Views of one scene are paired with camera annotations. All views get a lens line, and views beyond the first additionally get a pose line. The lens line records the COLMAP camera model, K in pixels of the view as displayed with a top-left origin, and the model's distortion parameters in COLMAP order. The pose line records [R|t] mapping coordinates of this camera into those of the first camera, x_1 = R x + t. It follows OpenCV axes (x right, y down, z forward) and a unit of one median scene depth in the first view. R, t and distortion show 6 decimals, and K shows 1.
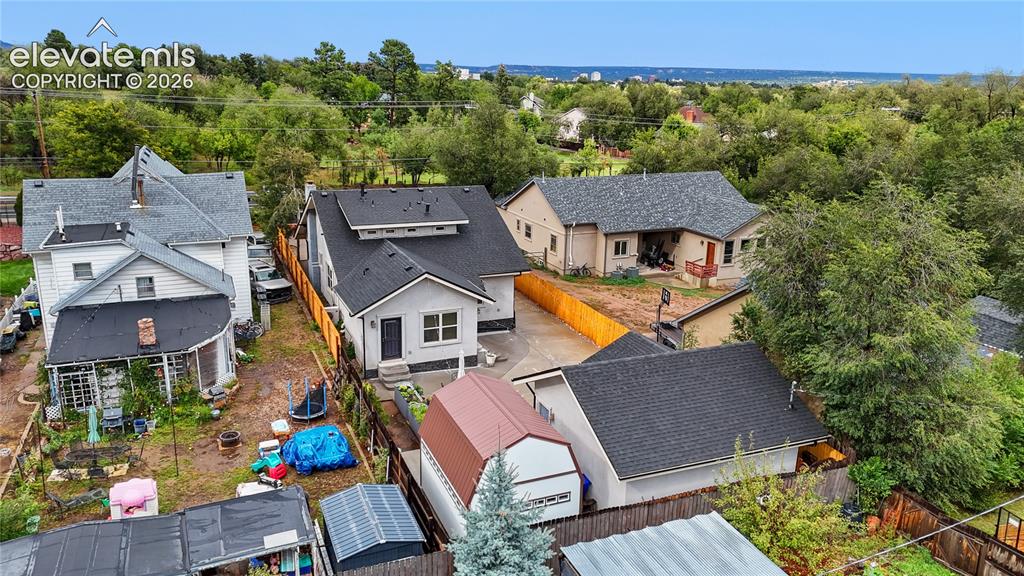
lens RADIAL K [[756.0, 0, 525.2], [0, 756.0, 265.3], [0, 0, 1]] dist [0.038187, -0.002009]
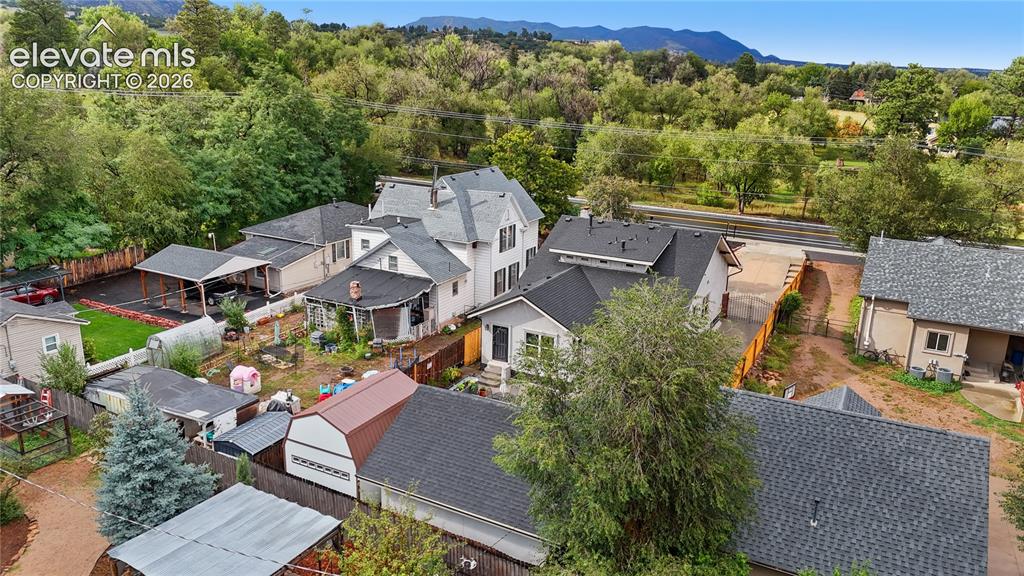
lens RADIAL K [[756.0, 0, 525.2], [0, 756.0, 265.3], [0, 0, 1]] dist [0.038187, -0.002009]
pose [[0.620471, 0.181189, -0.763011, 0.626714], [-0.199006, 0.977474, 0.070288, -0.098224], [0.758559, 0.108232, 0.642553, 0.219109]]
